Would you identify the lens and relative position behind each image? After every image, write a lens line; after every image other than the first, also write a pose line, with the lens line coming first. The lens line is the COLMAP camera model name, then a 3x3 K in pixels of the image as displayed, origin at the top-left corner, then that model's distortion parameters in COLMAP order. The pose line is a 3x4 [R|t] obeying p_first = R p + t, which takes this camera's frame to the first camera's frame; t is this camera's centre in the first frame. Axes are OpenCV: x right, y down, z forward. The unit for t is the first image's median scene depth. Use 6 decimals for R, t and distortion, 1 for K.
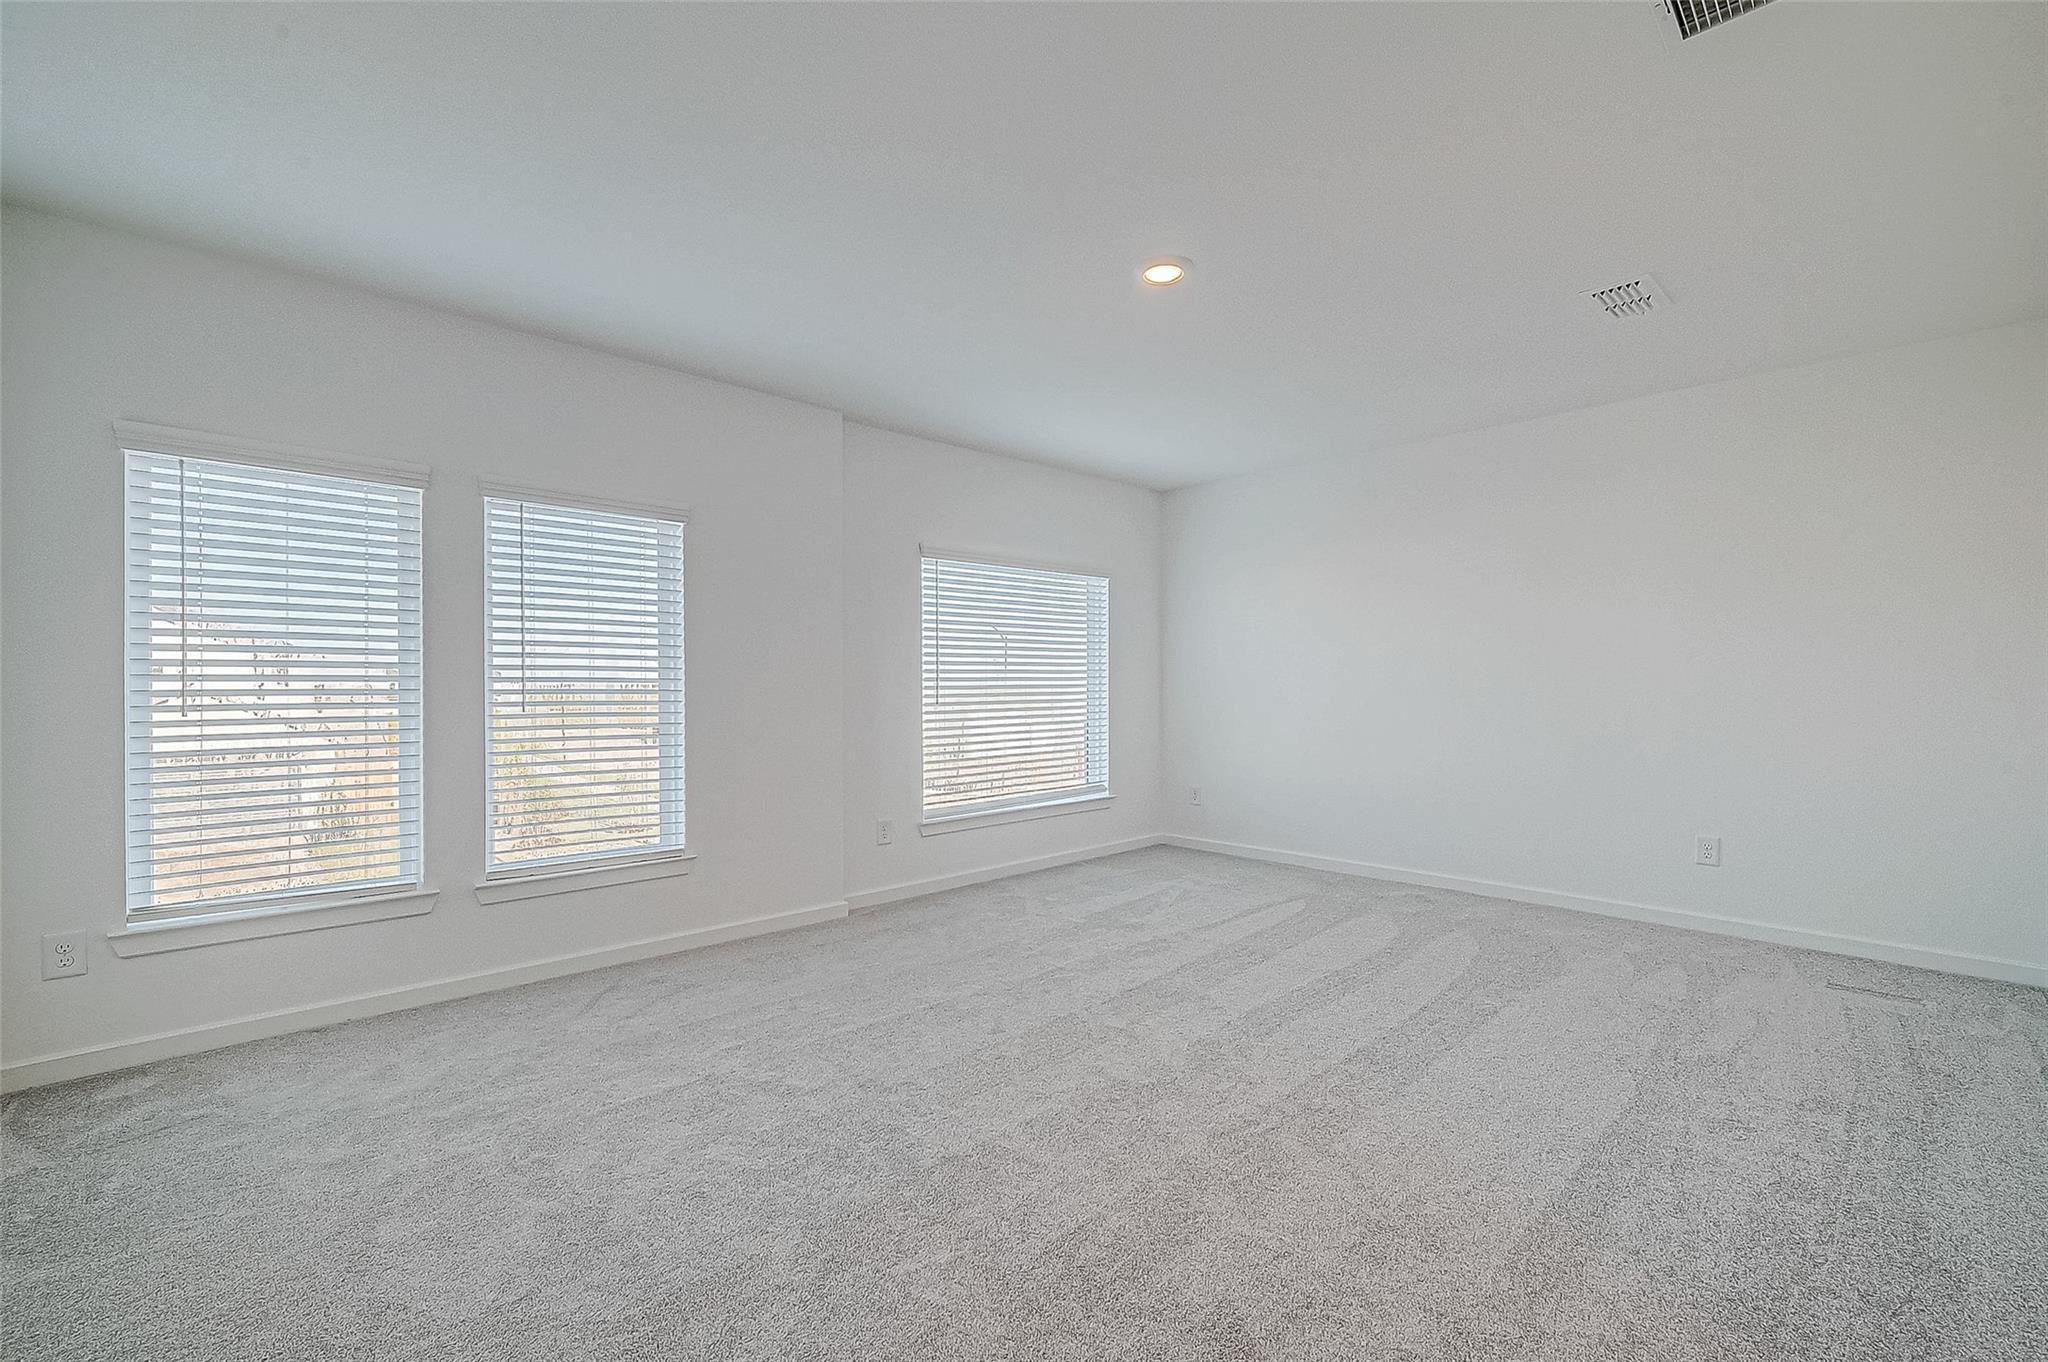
lens RADIAL K [[853.5, 0, 1024.0], [0, 853.5, 681.0], [0, 0, 1]] dist [0.000731, -0.000033]
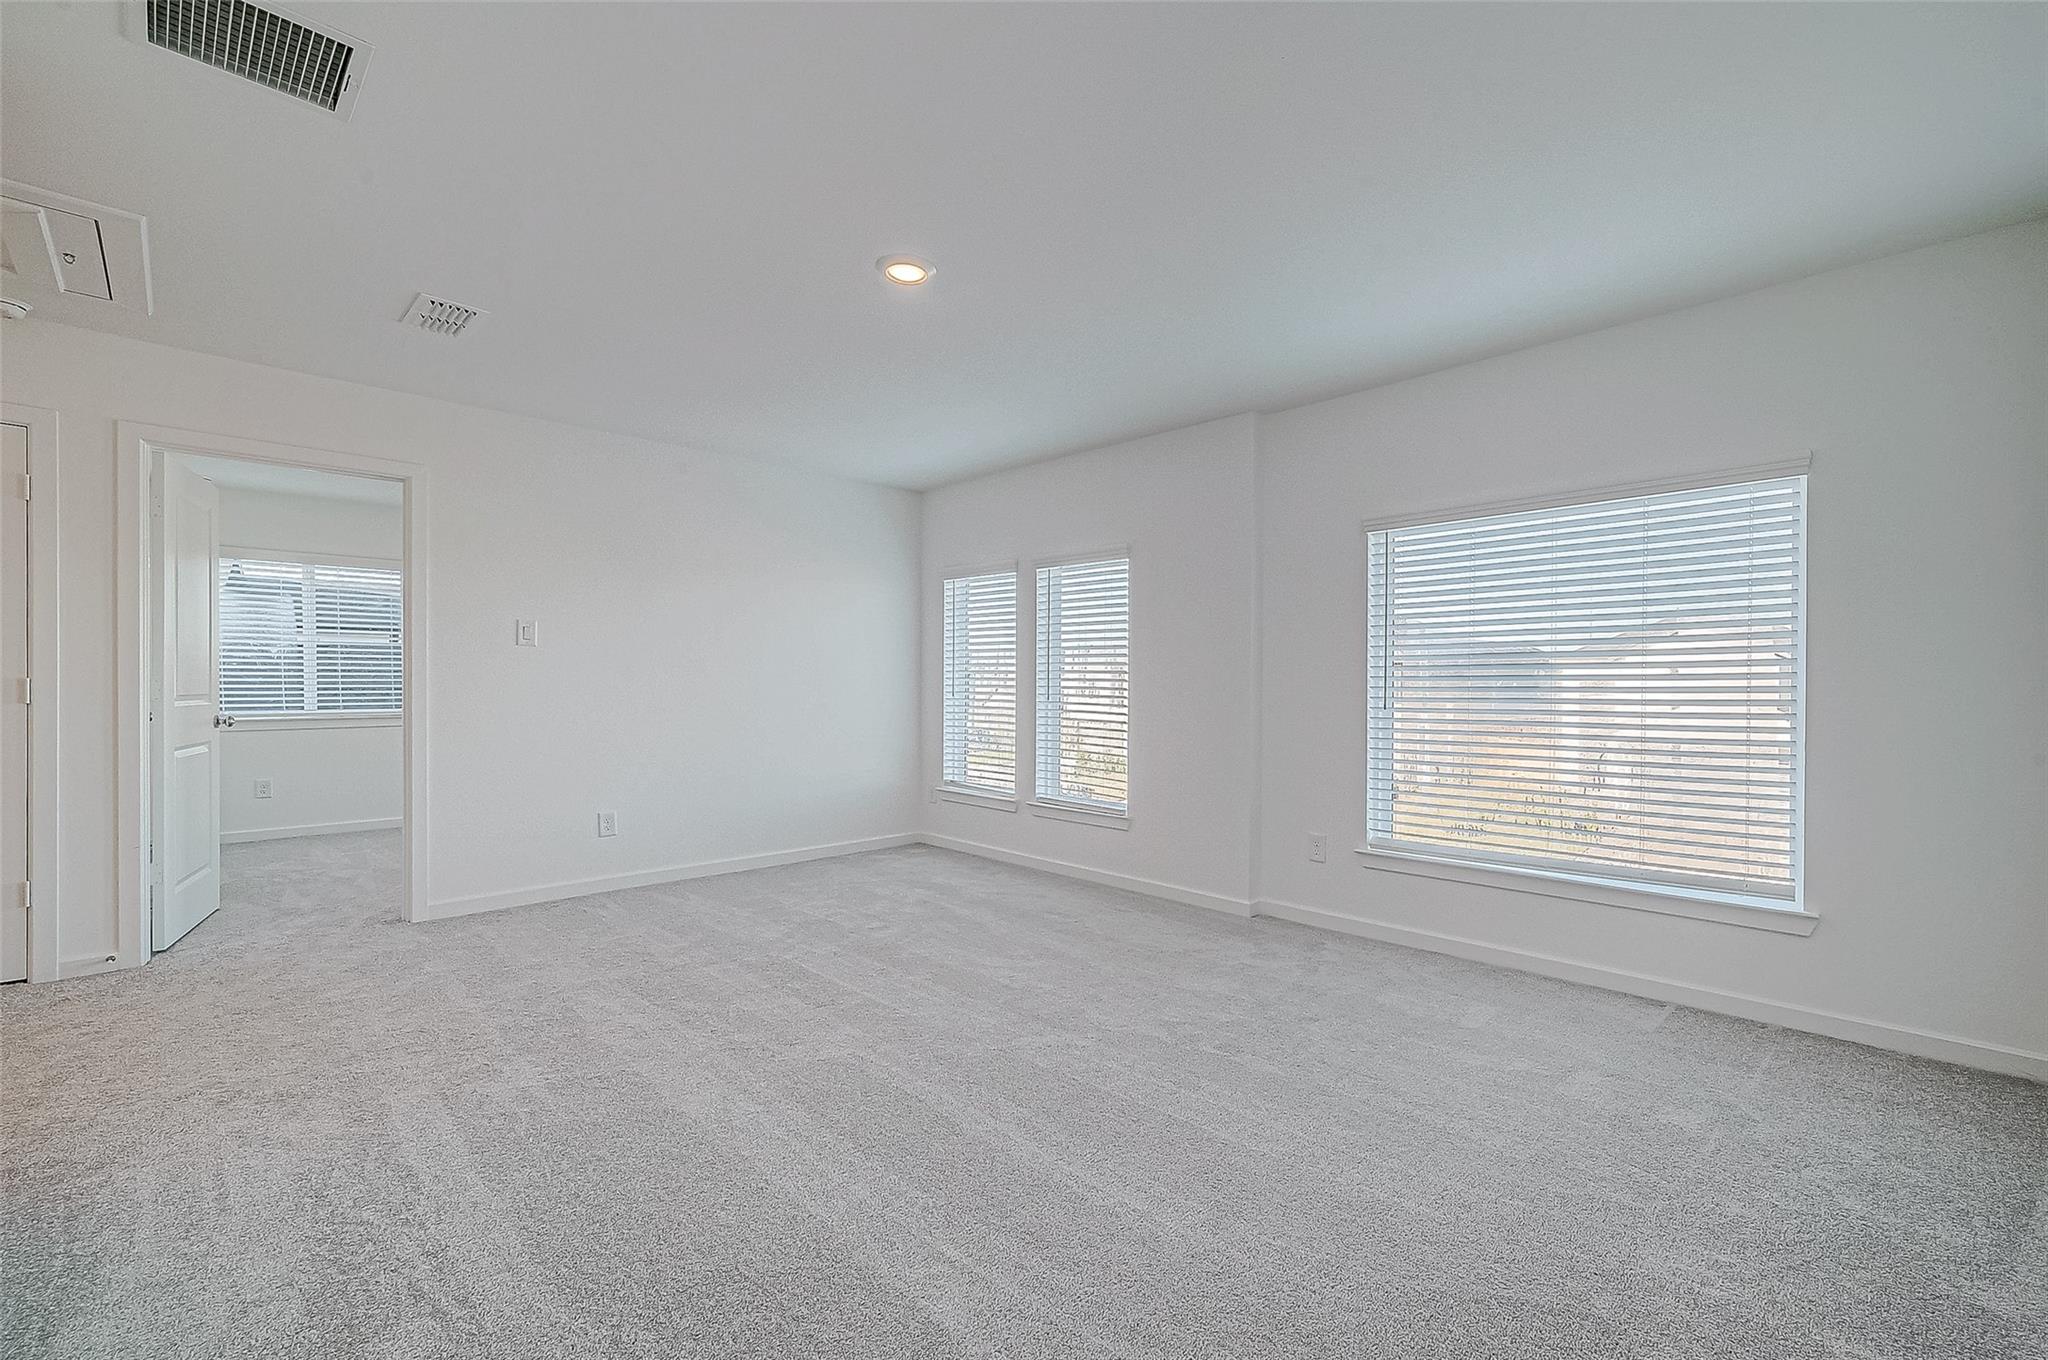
lens RADIAL K [[812.1, 0, 1025.5], [0, 812.1, 691.2], [0, 0, 1]] dist [-0.002457, -0.000339]
pose [[0.057596, 0.011305, -0.998276, 0.724611], [-0.001793, 0.999935, 0.011221, 0.002069], [0.998338, 0.001144, 0.057613, 0.688112]]
